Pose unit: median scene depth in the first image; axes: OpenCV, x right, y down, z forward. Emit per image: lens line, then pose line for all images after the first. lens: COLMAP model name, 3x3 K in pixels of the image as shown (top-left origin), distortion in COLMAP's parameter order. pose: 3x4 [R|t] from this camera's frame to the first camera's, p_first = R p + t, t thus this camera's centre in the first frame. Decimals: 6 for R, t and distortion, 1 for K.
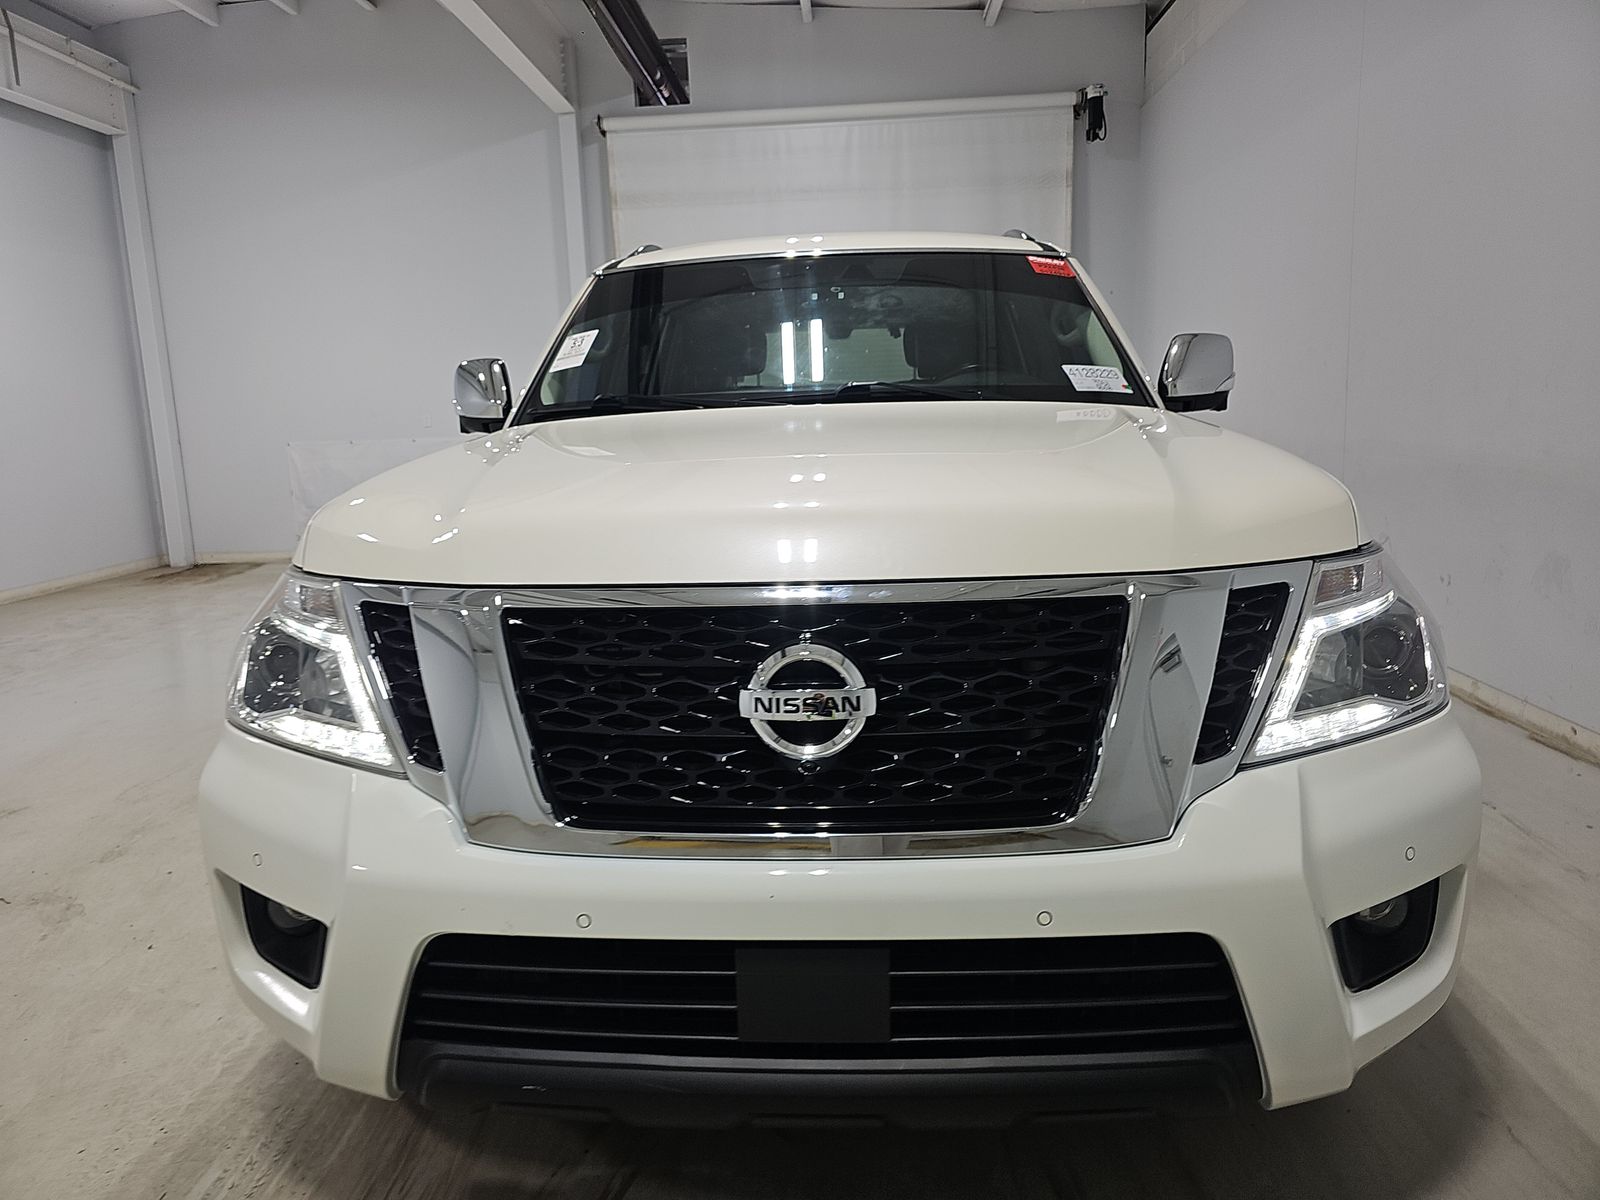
lens RADIAL K [[1050.4, 0, 799.2], [0, 1050.4, 593.1], [0, 0, 1]] dist [0.009026, -0.018433]
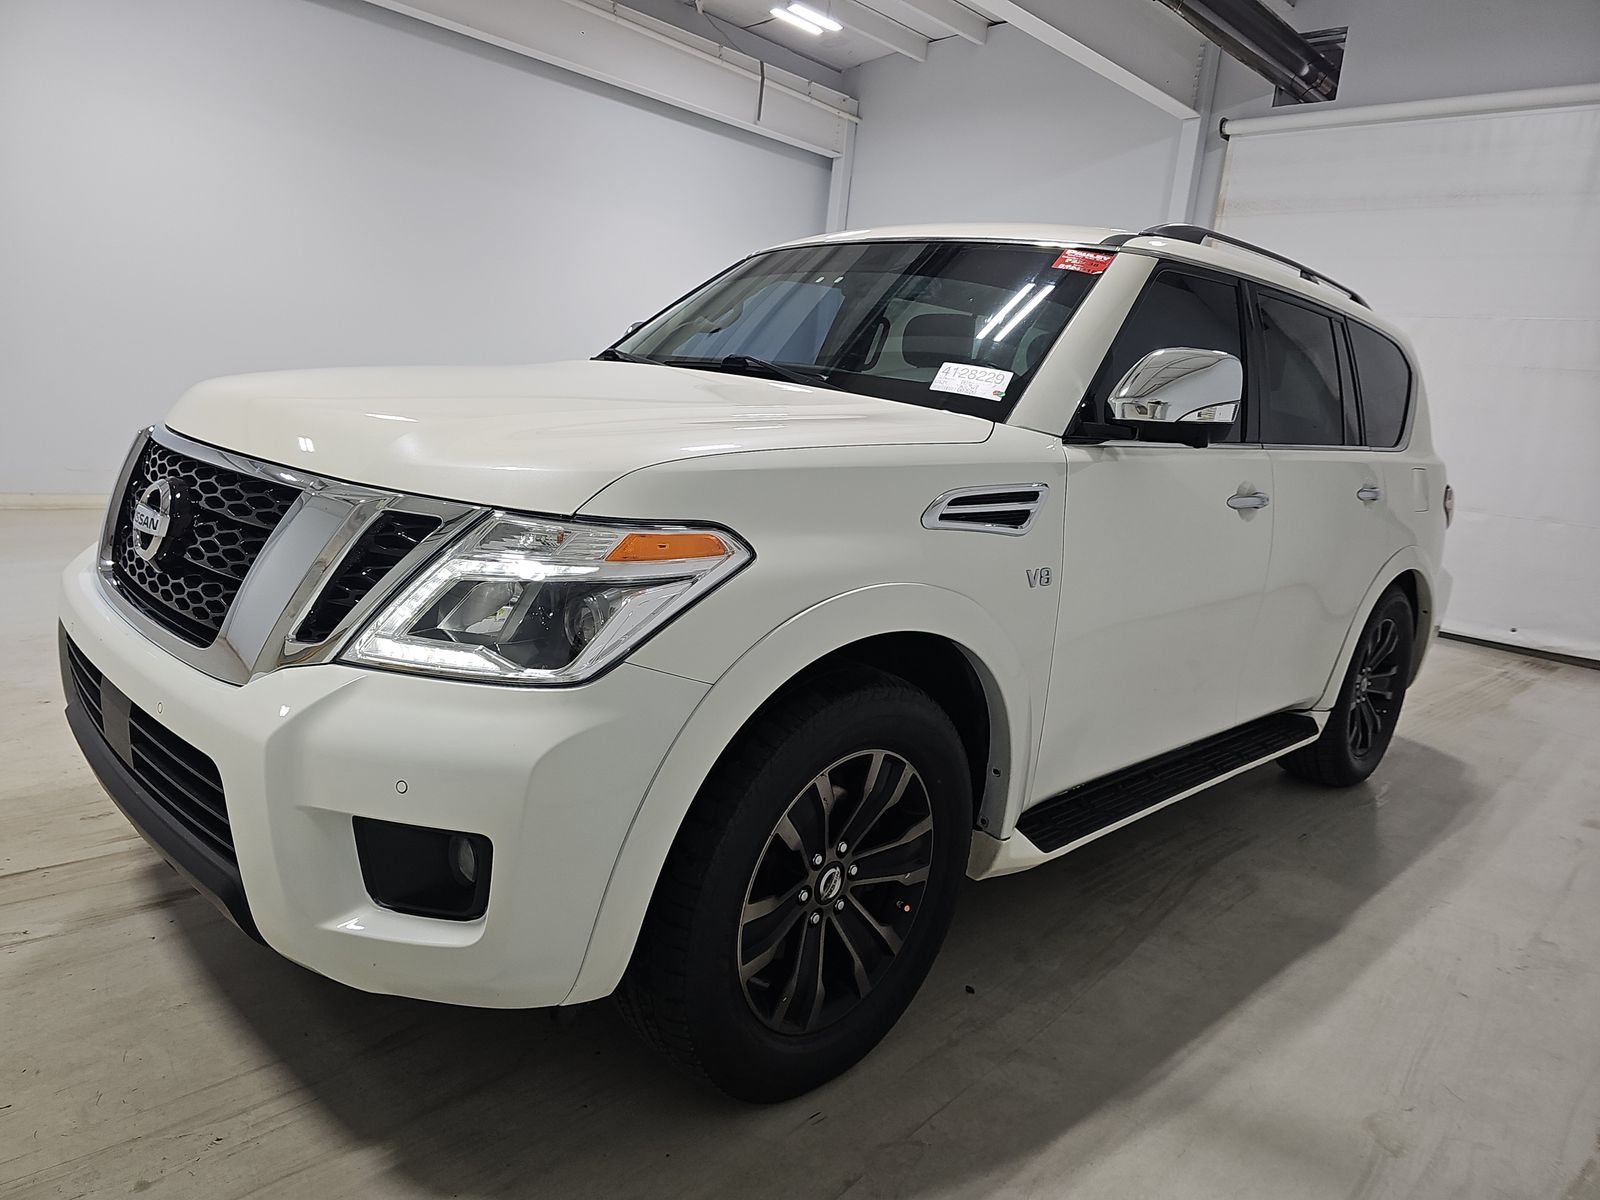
lens RADIAL K [[1050.4, 0, 784.6], [0, 1050.4, 602.4], [0, 0, 1]] dist [0.009026, -0.018433]
pose [[0.729509, 0.233909, -0.642731, 0.228706], [-0.238162, 0.967768, 0.081882, -0.016106], [0.641167, 0.093341, 0.761703, 0.066342]]
